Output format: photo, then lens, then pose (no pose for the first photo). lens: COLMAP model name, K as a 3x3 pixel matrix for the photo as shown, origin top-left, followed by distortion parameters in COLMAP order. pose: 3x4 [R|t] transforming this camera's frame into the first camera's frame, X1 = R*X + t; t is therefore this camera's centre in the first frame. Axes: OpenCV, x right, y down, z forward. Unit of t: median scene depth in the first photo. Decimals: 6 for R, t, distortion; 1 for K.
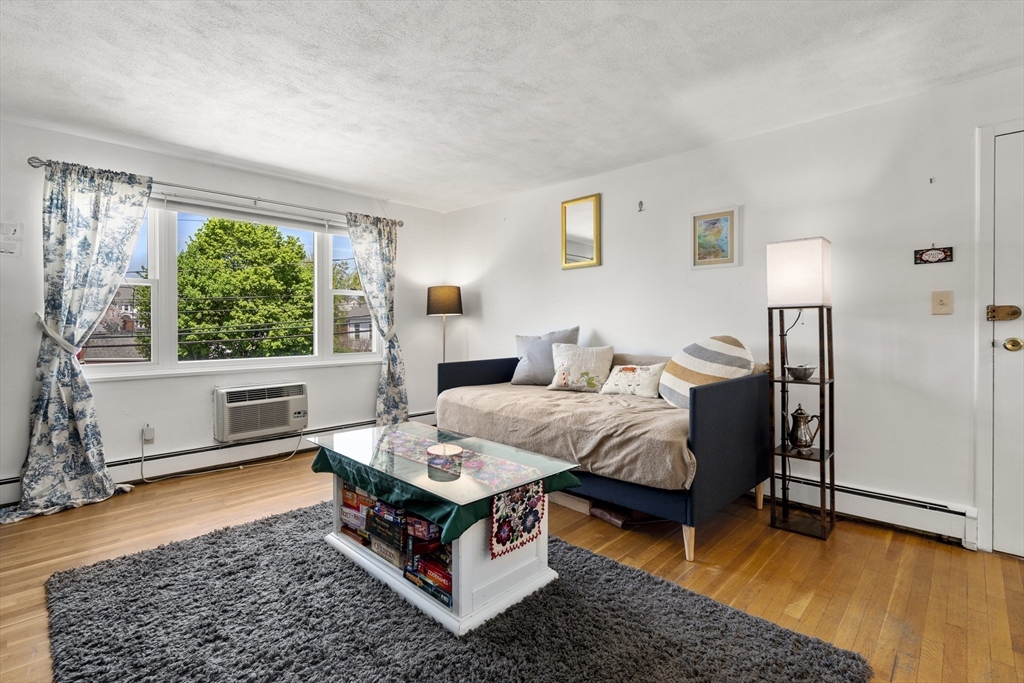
lens RADIAL K [[478.6, 0, 507.3], [0, 478.6, 322.1], [0, 0, 1]] dist [-0.002035, -0.000512]
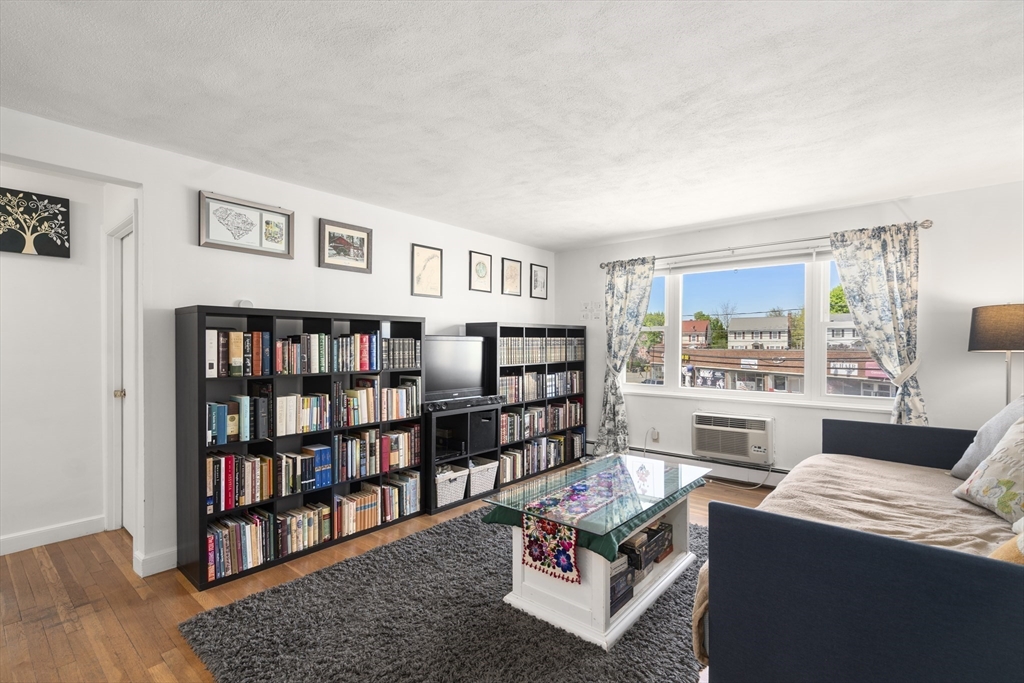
lens RADIAL K [[475.0, 0, 512.0], [0, 475.0, 341.5], [0, 0, 1]] dist [-0.001812, -0.000181]
pose [[0.072628, -0.007341, -0.997332, 0.697235], [0.005396, 0.999961, -0.006968, -0.042903], [0.997344, -0.004875, 0.072665, 0.512458]]
